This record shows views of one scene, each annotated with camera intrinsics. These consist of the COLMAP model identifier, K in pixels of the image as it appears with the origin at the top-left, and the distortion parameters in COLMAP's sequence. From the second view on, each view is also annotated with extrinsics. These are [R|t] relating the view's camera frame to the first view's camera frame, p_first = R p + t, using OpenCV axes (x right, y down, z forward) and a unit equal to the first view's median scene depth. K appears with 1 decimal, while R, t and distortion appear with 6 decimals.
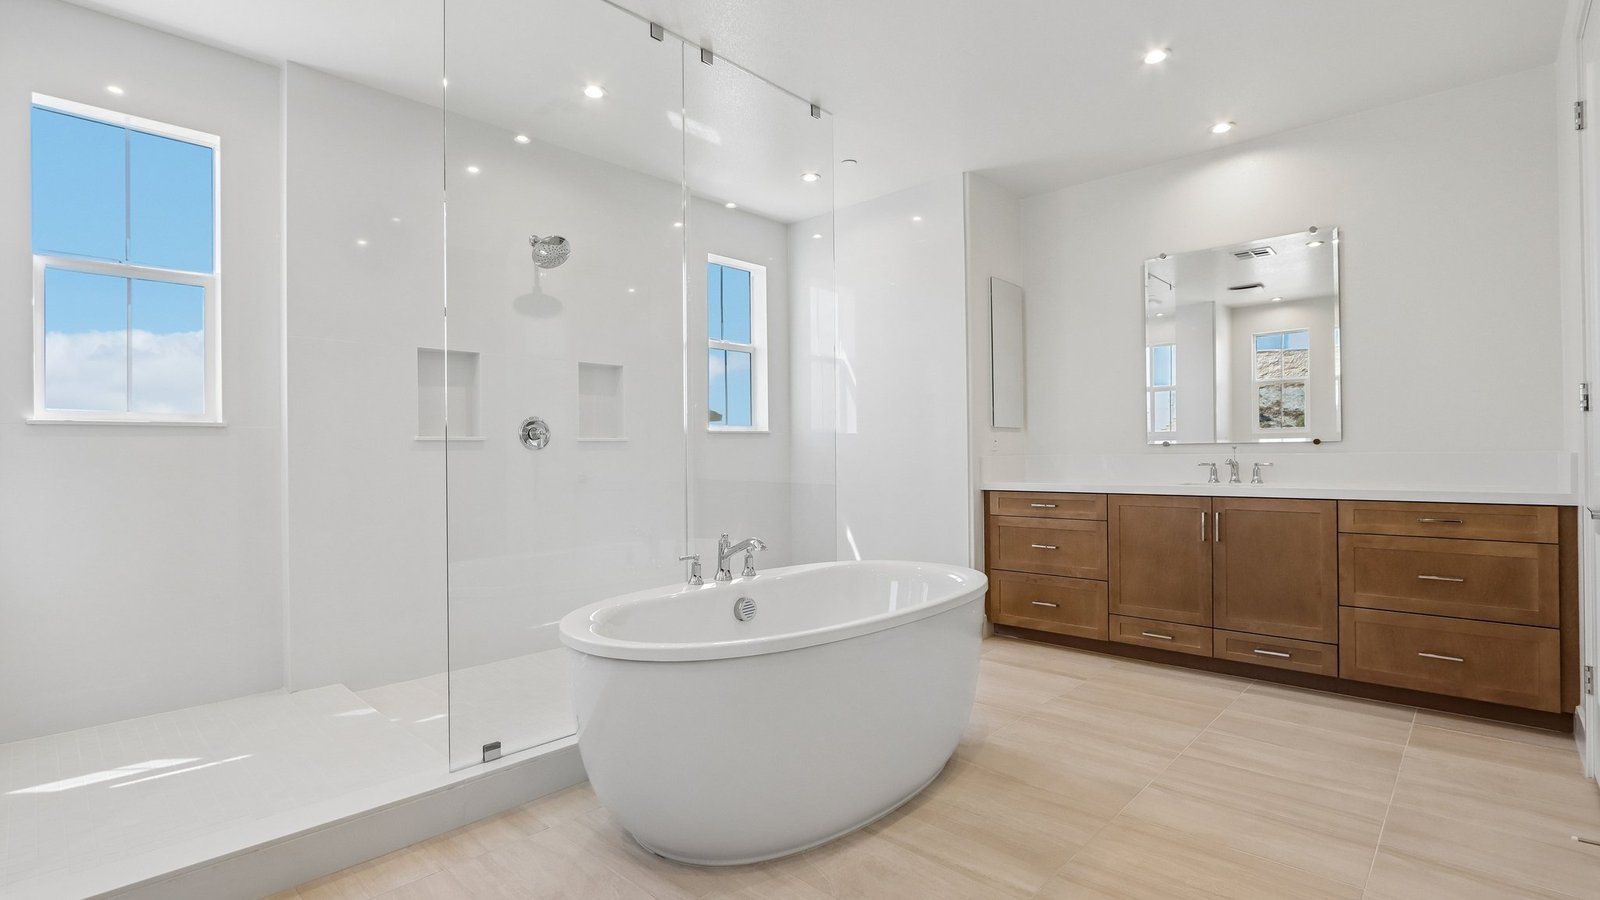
lens RADIAL K [[725.5, 0, 800.0], [0, 725.5, 455.8], [0, 0, 1]] dist [-0.053493, 0.029707]
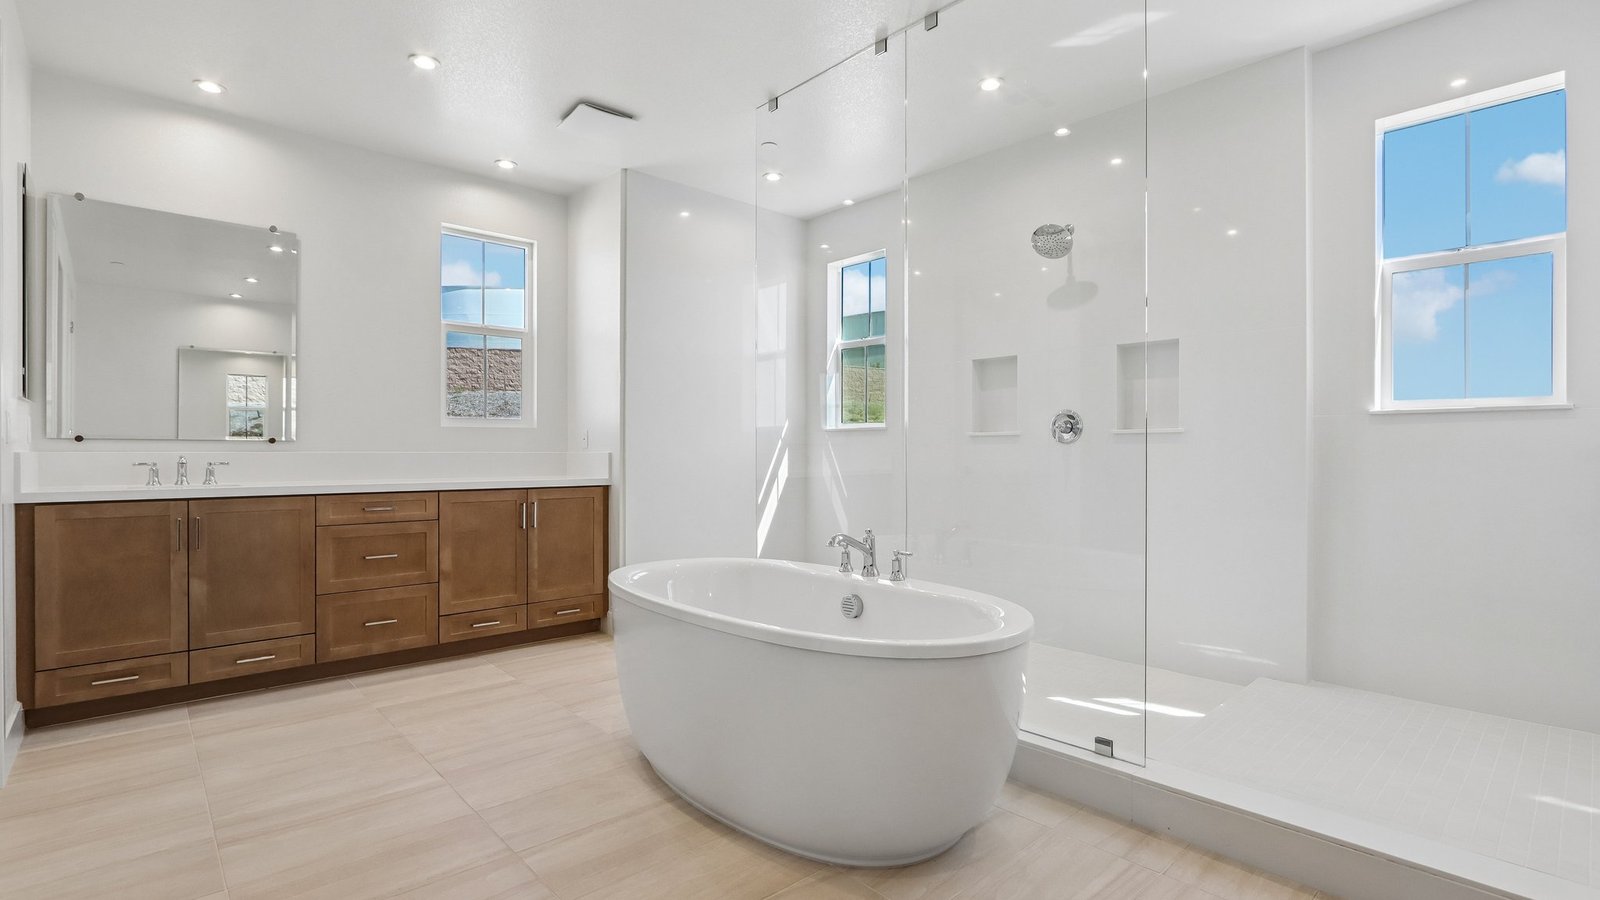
lens RADIAL K [[735.9, 0, 798.6], [0, 735.9, 452.5], [0, 0, 1]] dist [-0.011073, -0.000101]
pose [[-0.068767, 0.016390, -0.997498, 0.756106], [-0.001376, 0.999863, 0.016523, -0.013464], [0.997632, 0.002509, -0.068735, 0.805069]]
